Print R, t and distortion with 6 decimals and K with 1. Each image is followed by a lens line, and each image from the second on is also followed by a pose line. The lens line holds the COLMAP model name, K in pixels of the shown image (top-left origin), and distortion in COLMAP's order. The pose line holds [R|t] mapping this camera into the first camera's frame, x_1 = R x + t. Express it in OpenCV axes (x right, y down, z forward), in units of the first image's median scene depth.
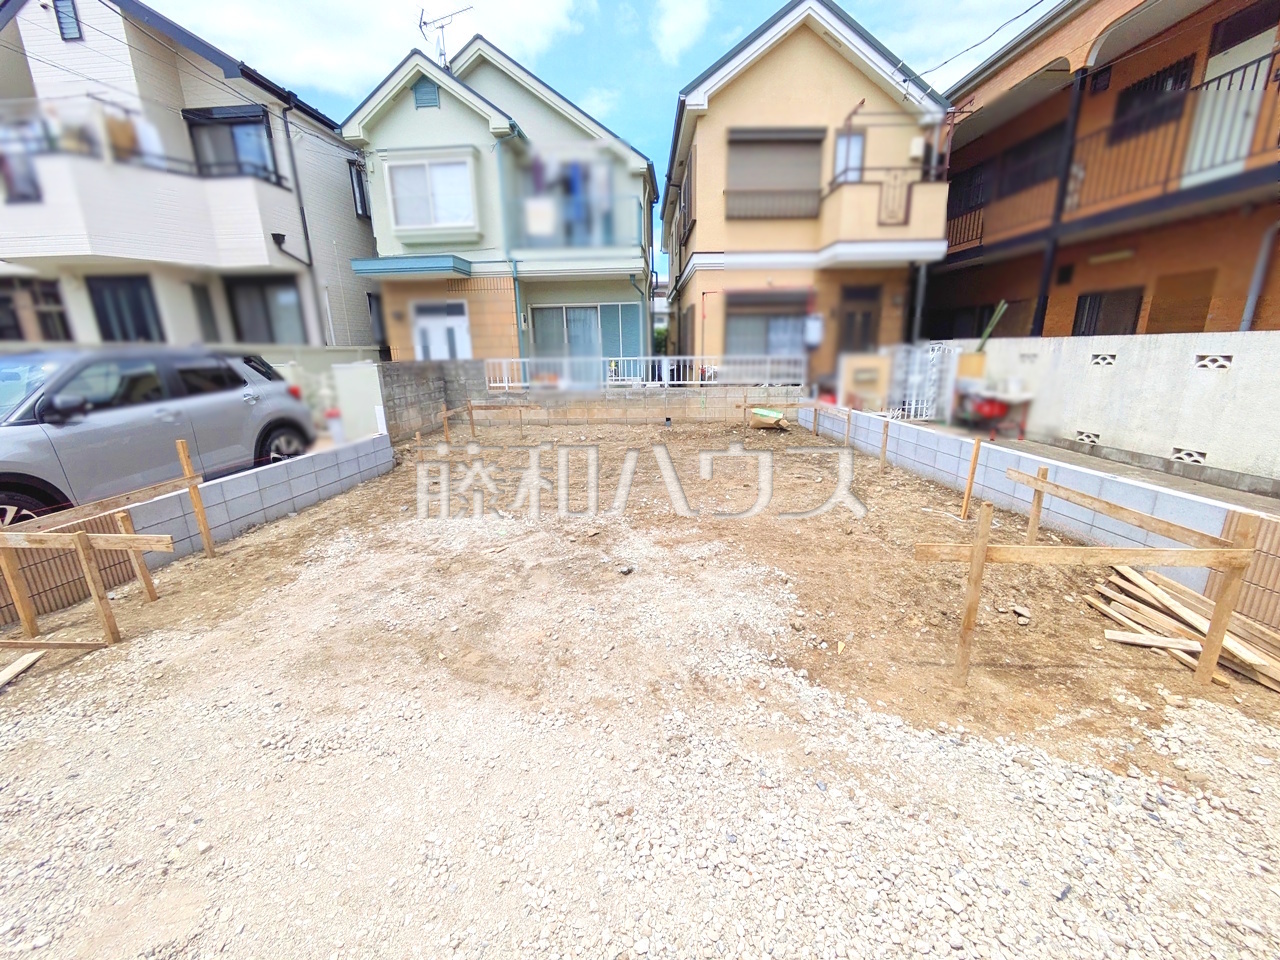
lens RADIAL K [[501.3, 0, 639.4], [0, 501.3, 476.0], [0, 0, 1]] dist [-0.000996, 0.000062]
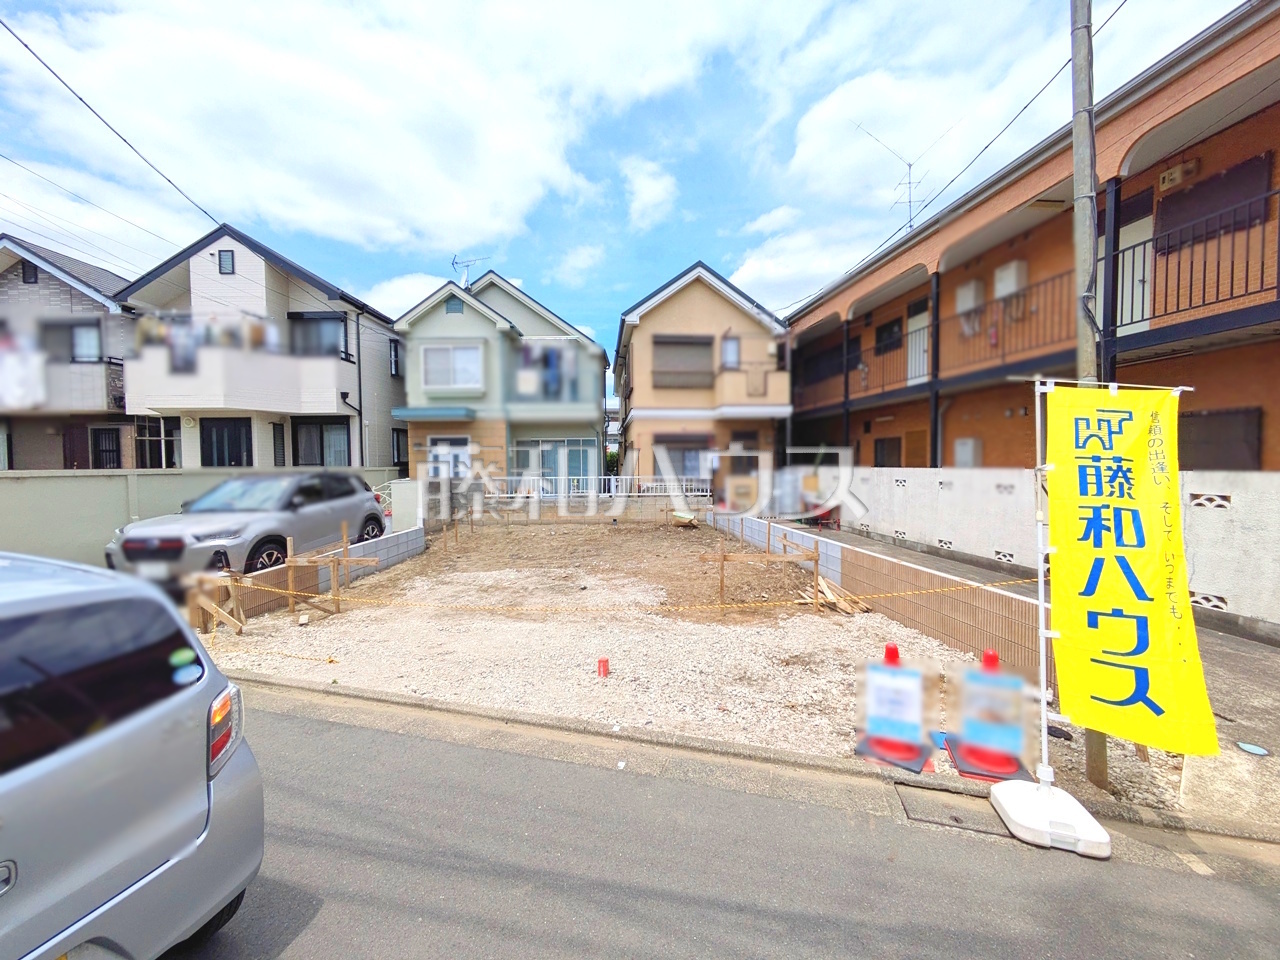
lens RADIAL K [[510.5, 0, 640.7], [0, 510.5, 478.7], [0, 0, 1]] dist [0.000545, 0.000368]
pose [[0.996727, 0.006167, 0.080605, 0.014375], [0.011509, 0.976103, -0.217002, 0.090073], [-0.080017, 0.217220, 0.972838, -0.446069]]
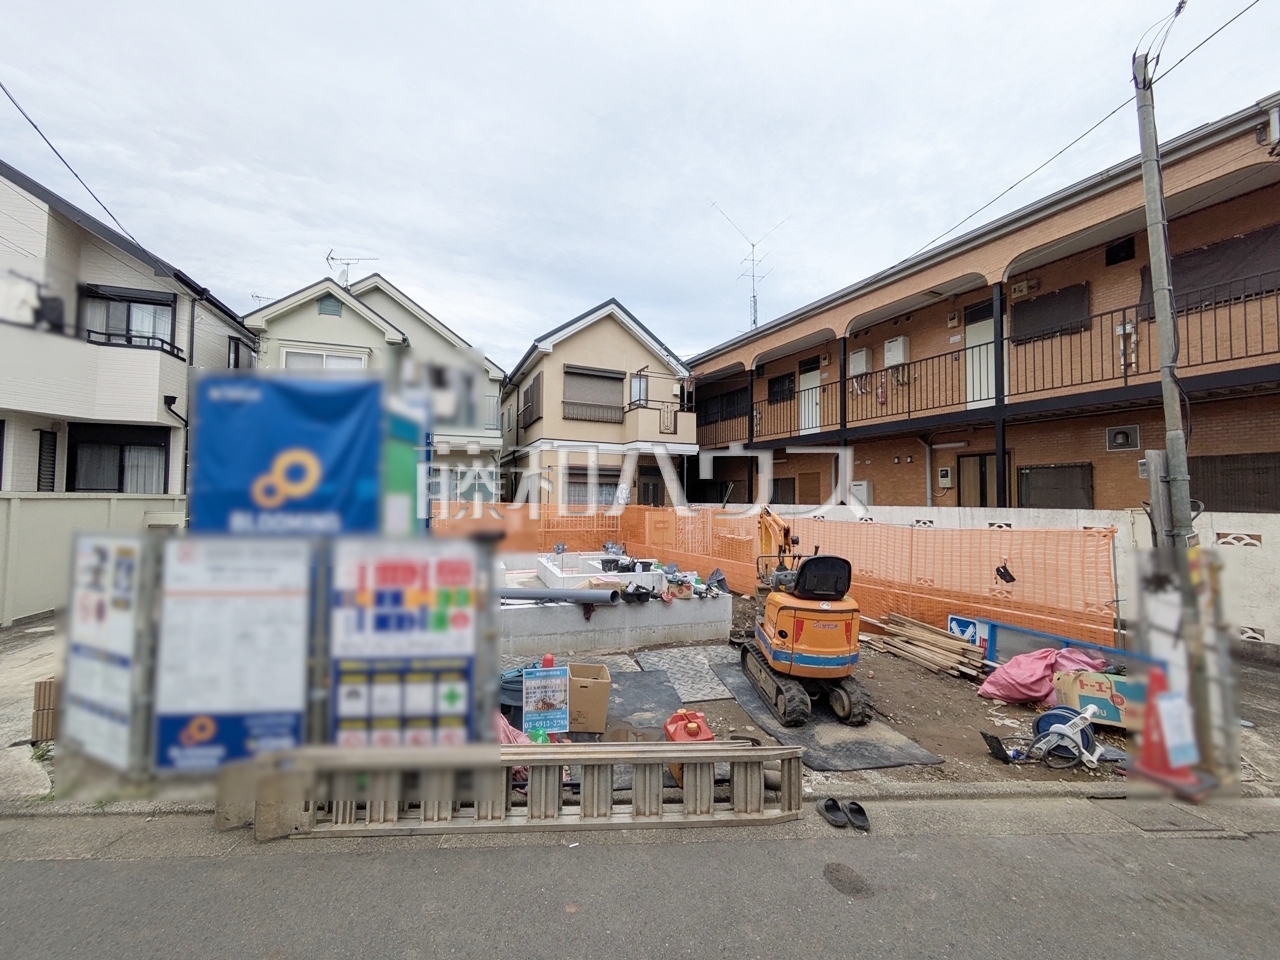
lens RADIAL K [[510.5, 0, 640.7], [0, 510.5, 478.7], [0, 0, 1]] dist [0.000545, 0.000368]
pose [[0.913533, 0.042450, 0.404544, -0.221572], [0.075881, 0.959297, -0.272014, 0.074286], [-0.399624, 0.279191, 0.873128, -0.340703]]
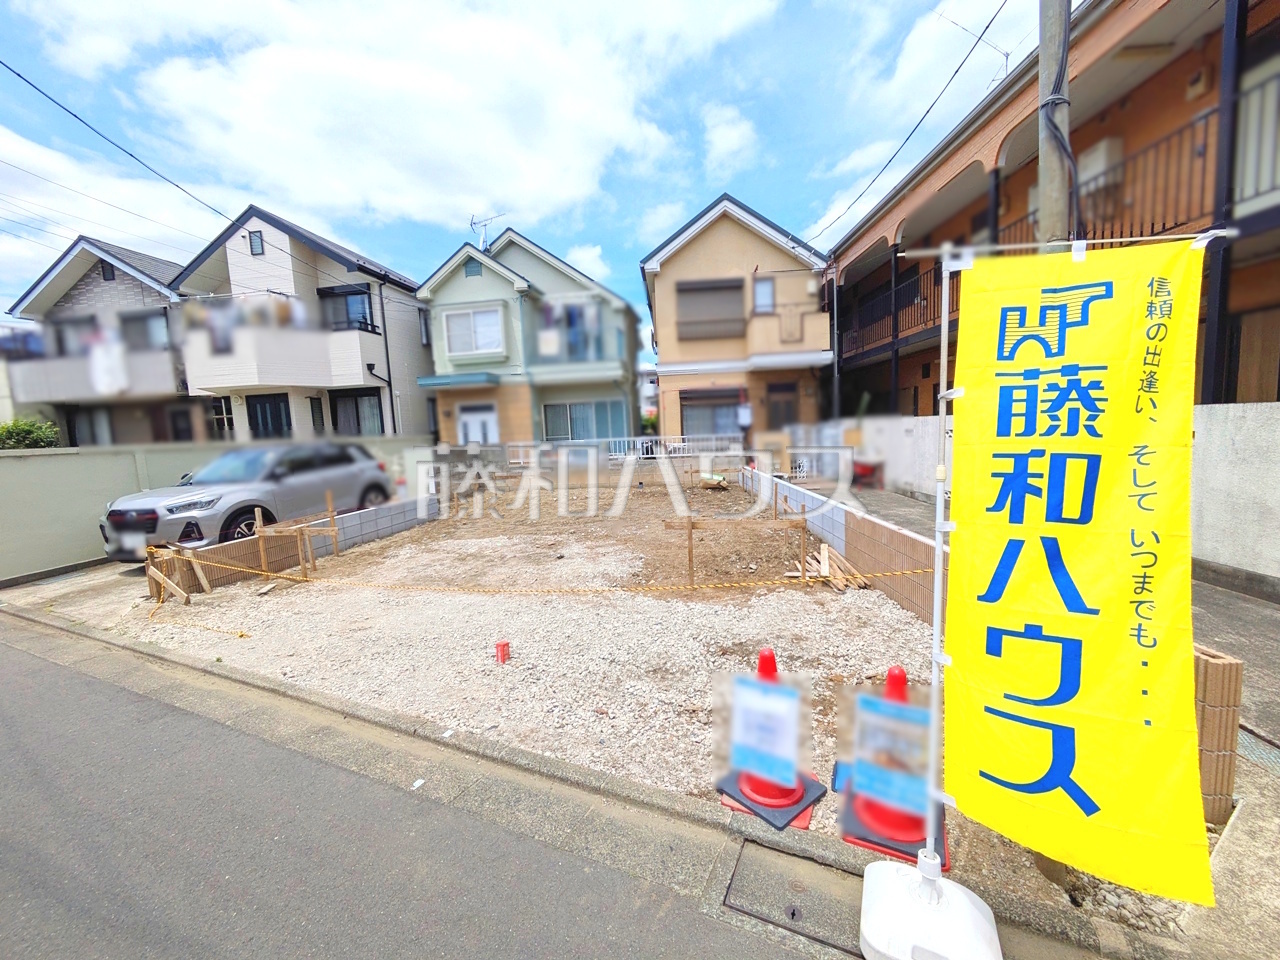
lens RADIAL K [[508.6, 0, 642.2], [0, 508.6, 478.1], [0, 0, 1]] dist [-0.000270, 0.000249]
pose [[0.996812, -0.020634, -0.077070, 0.181406], [0.008925, 0.988755, -0.149278, 0.079468], [0.079284, 0.148114, 0.985787, -0.359140]]
